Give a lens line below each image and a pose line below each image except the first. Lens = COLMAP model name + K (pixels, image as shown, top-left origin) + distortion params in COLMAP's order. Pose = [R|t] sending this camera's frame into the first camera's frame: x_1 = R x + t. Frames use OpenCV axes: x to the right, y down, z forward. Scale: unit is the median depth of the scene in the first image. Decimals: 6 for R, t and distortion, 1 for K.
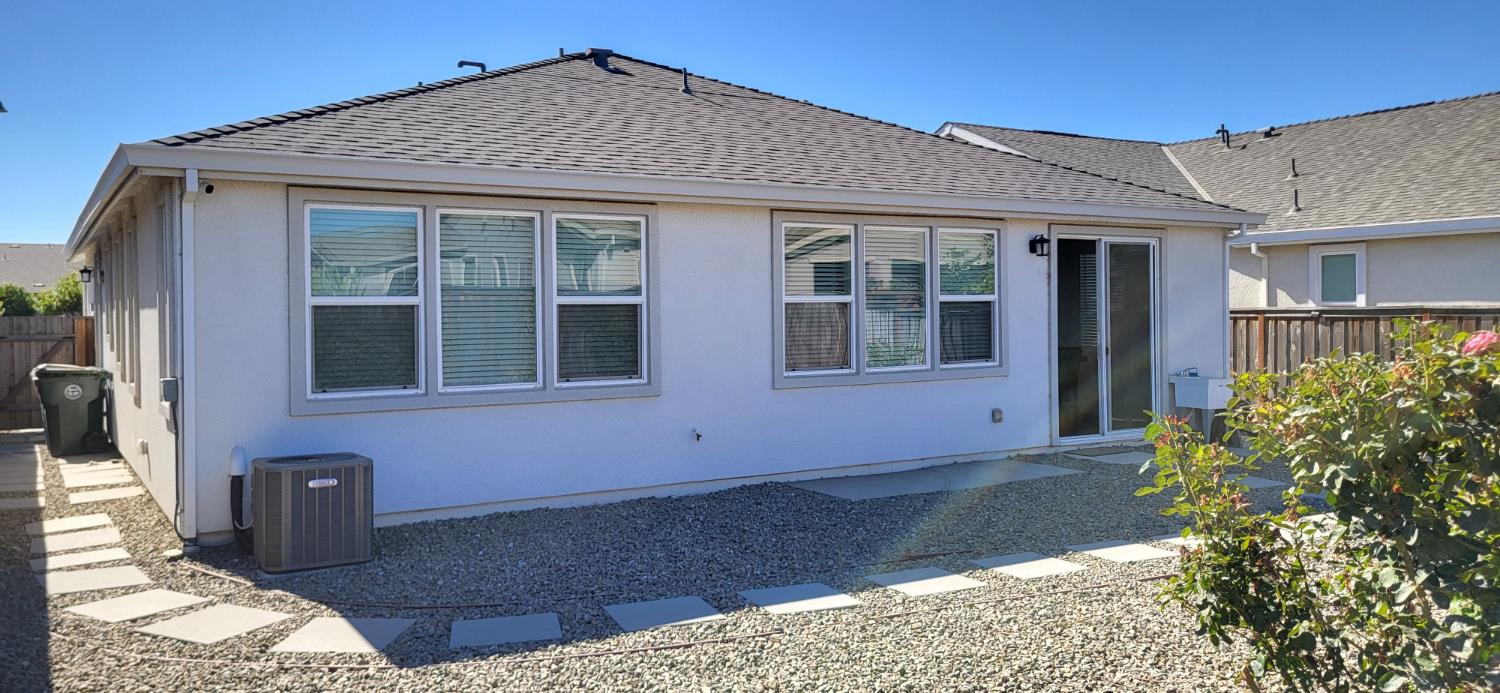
lens RADIAL K [[1146.7, 0, 750.8], [0, 1146.7, 333.8], [0, 0, 1]] dist [0.045187, -0.030337]
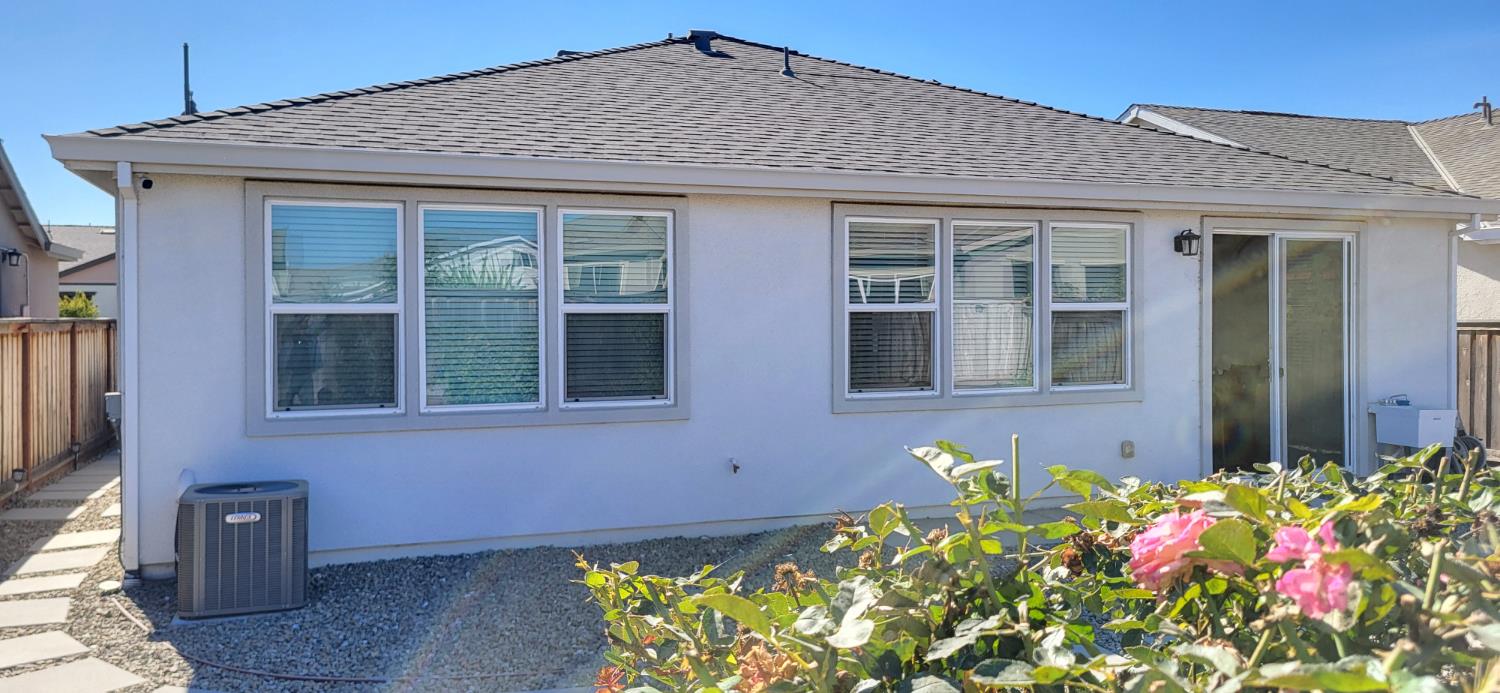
lens RADIAL K [[1146.7, 0, 751.5], [0, 1146.7, 344.5], [0, 0, 1]] dist [0.045187, -0.030337]
pose [[0.980065, 0.011414, -0.198351, 0.122812], [-0.009980, 0.999916, 0.008230, -0.008892], [0.198428, -0.006086, 0.980096, 0.149121]]
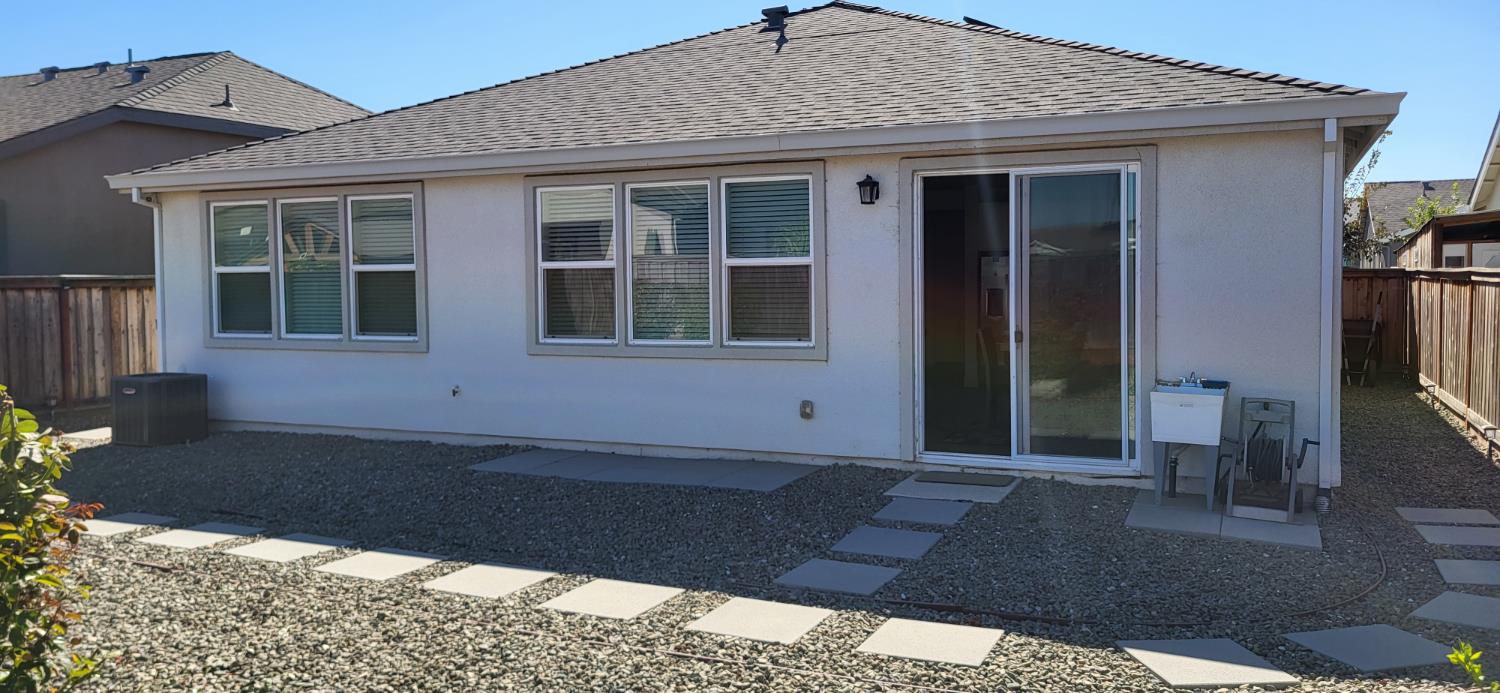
lens RADIAL K [[1146.7, 0, 737.8], [0, 1146.7, 338.5], [0, 0, 1]] dist [0.045187, -0.030337]
pose [[0.545354, 0.053115, -0.836521, 0.920624], [-0.010699, 0.998350, 0.056415, -0.023942], [0.838138, -0.021816, 0.545023, 0.574072]]
